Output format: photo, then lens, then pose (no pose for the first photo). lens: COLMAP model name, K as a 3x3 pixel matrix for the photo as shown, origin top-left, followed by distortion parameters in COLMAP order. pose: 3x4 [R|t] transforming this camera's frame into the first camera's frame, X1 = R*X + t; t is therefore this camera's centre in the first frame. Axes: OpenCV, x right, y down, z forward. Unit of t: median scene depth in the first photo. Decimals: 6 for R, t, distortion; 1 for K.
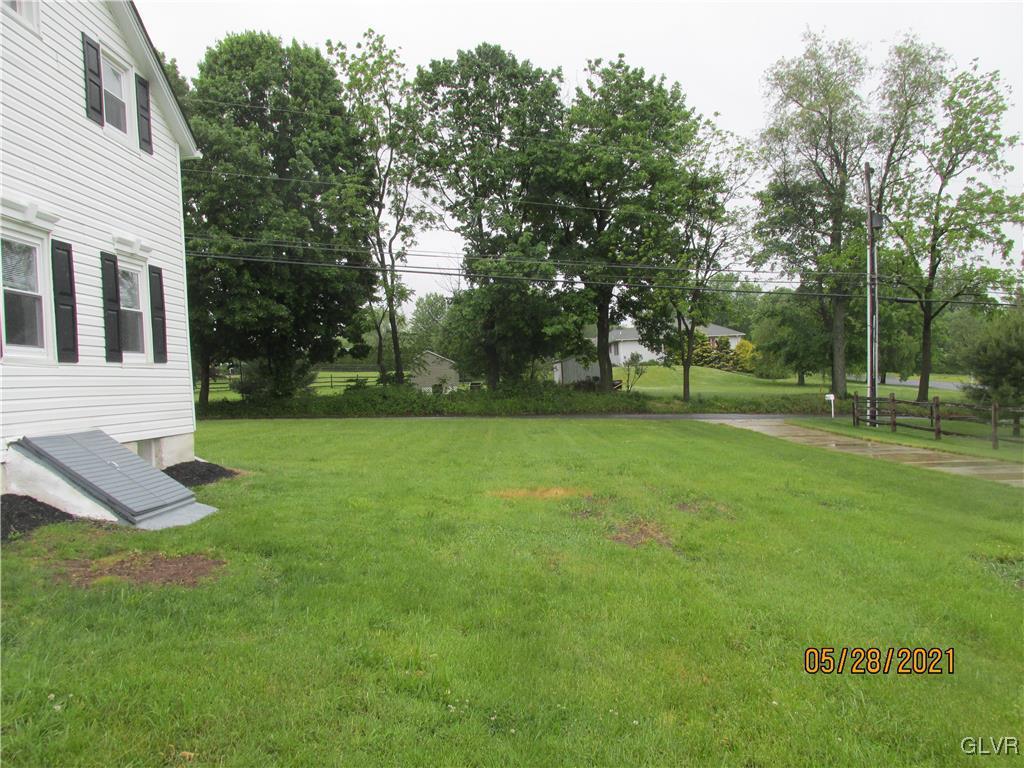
lens RADIAL K [[849.8, 0, 513.9], [0, 849.8, 382.8], [0, 0, 1]] dist [-0.034521, 0.015461]
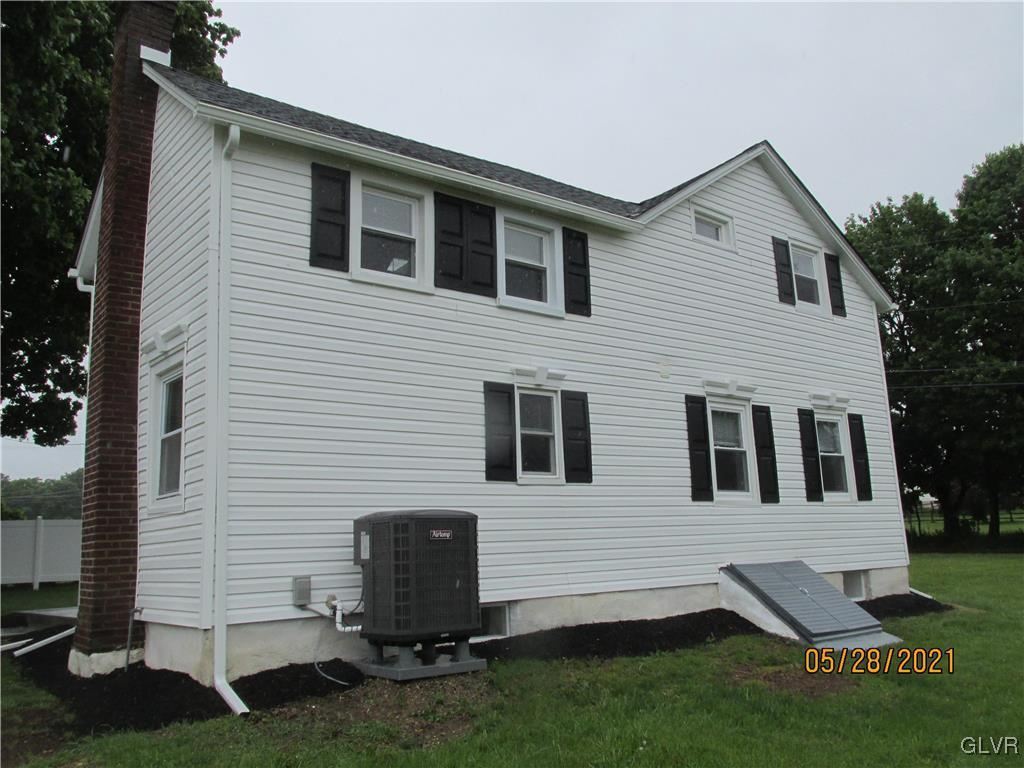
lens RADIAL K [[849.8, 0, 508.4], [0, 849.8, 383.0], [0, 0, 1]] dist [-0.034521, 0.015461]
pose [[0.610968, -0.121476, -0.782280, 0.193828], [0.002421, 0.988439, -0.151598, -0.009800], [0.791652, 0.090728, 0.604199, -0.052015]]
